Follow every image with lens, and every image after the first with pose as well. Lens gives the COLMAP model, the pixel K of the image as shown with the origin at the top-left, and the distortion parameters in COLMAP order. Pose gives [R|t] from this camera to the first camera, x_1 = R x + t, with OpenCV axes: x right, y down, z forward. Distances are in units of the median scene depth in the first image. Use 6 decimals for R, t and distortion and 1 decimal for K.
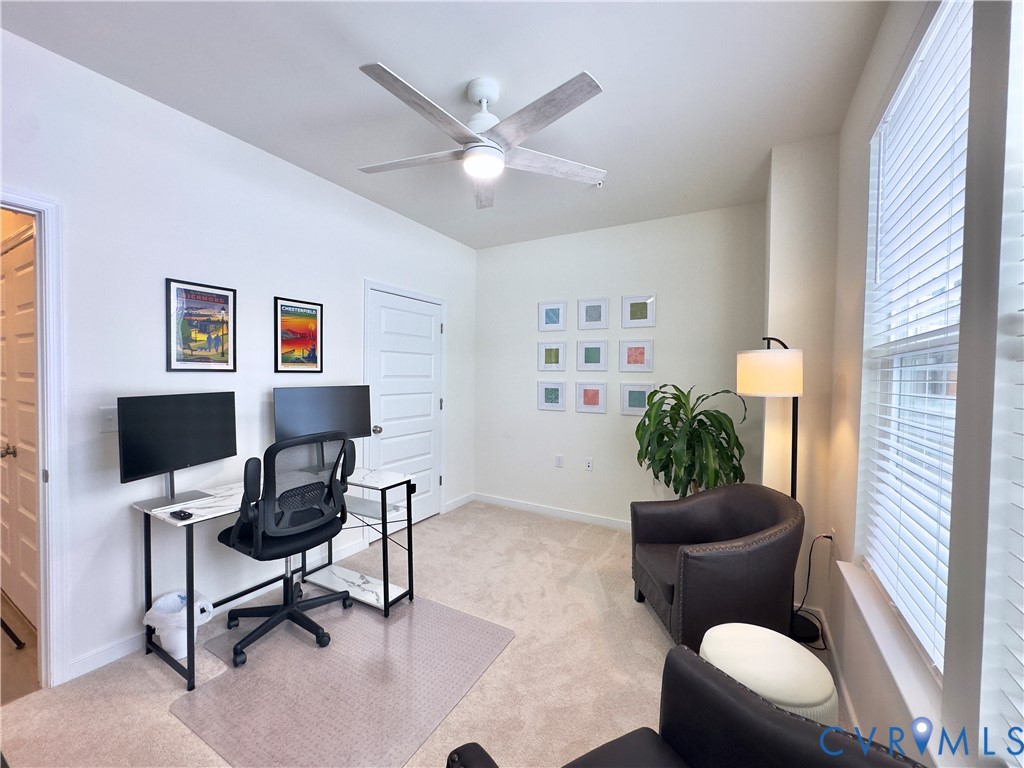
lens RADIAL K [[408.5, 0, 511.8], [0, 408.5, 382.6], [0, 0, 1]] dist [-0.001843, -0.000237]
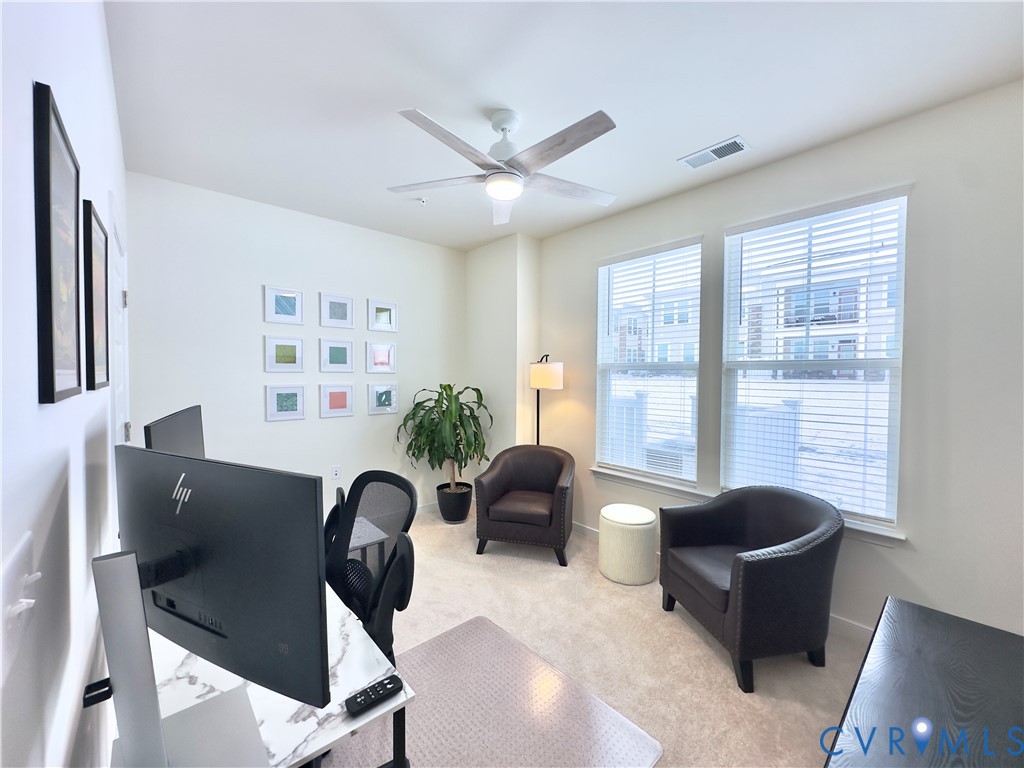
lens RADIAL K [[408.5, 0, 511.8], [0, 408.5, 382.6], [0, 0, 1]] dist [-0.001843, -0.000237]
pose [[0.317512, -0.034956, 0.947610, -0.550808], [0.018655, 0.999357, 0.030614, -0.025772], [-0.948071, 0.007958, 0.317960, 0.318774]]
